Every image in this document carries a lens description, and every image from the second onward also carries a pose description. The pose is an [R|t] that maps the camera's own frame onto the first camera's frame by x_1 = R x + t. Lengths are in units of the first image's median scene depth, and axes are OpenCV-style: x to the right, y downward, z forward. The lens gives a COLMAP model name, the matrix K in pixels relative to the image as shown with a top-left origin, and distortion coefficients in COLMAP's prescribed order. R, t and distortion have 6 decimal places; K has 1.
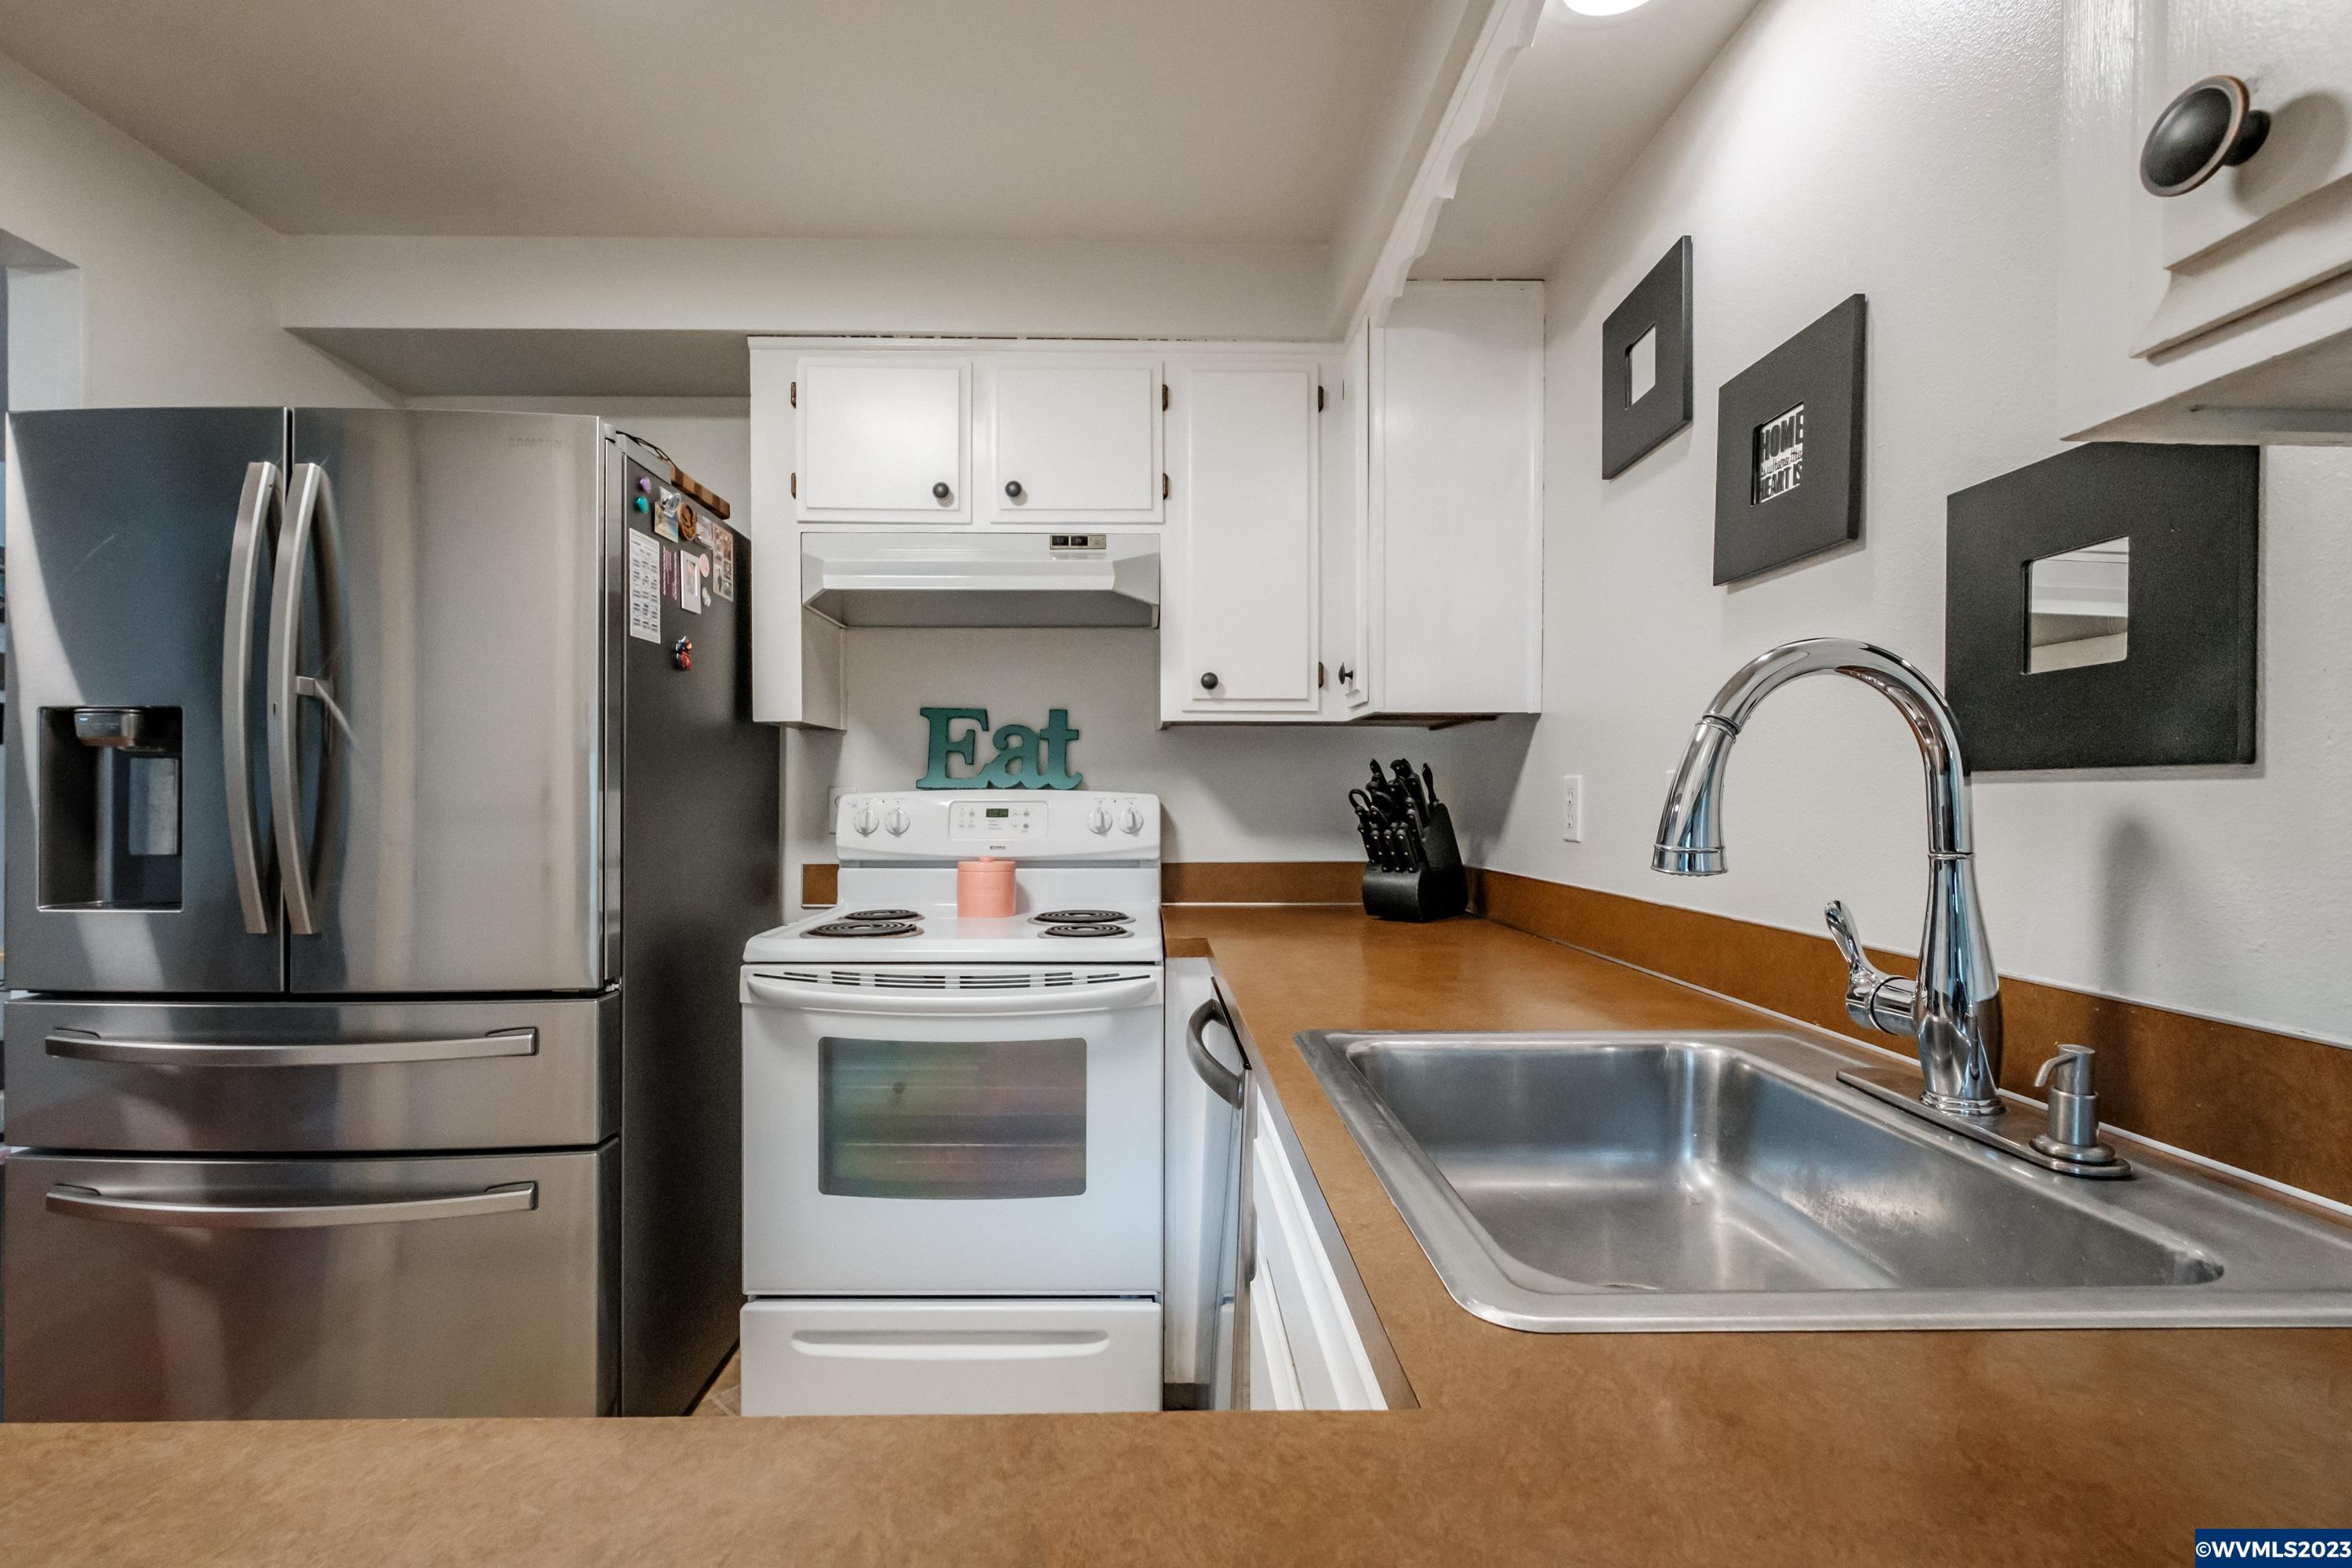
lens RADIAL K [[1032.1, 0, 1171.7], [0, 1032.1, 792.5], [0, 0, 1]] dist [-0.003762, 0.000680]
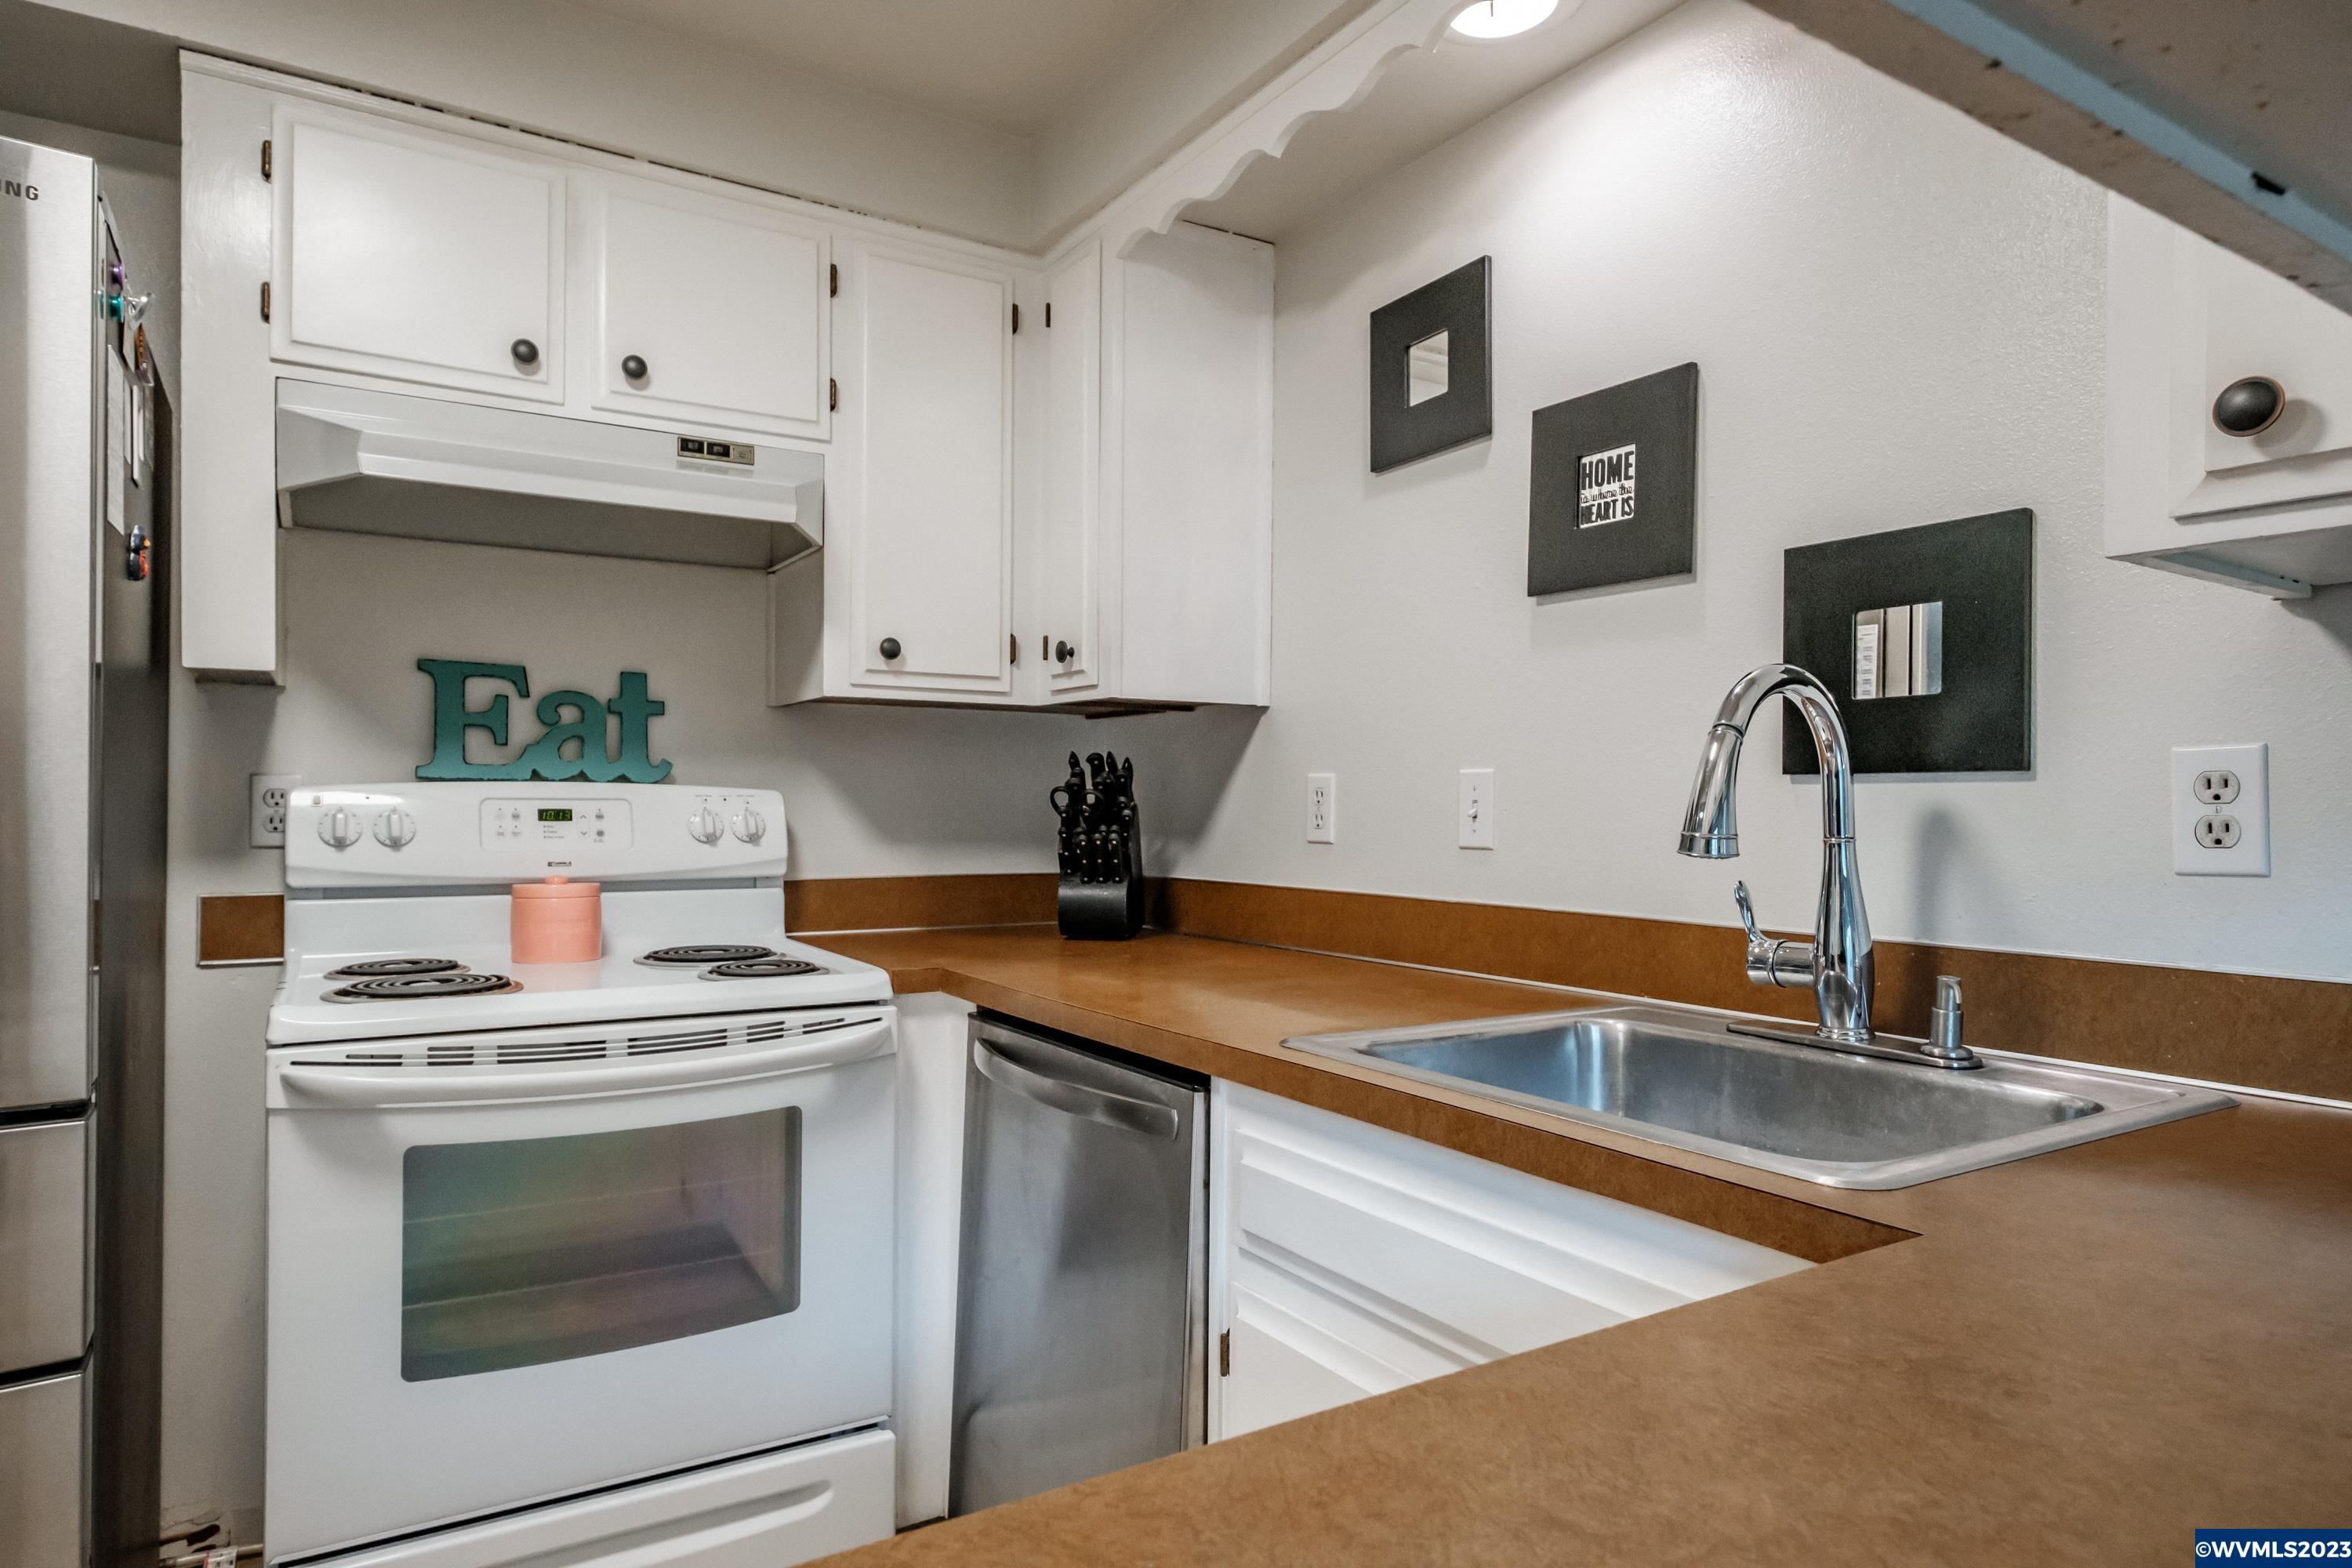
lens RADIAL K [[1348.4, 0, 1171.8], [0, 1348.4, 791.4], [0, 0, 1]] dist [-0.001290, 0.001405]
pose [[0.860712, 0.008557, 0.509020, -0.355221], [-0.006903, 0.999963, -0.005137, 0.006973], [-0.509045, 0.000908, 0.860739, -0.006077]]
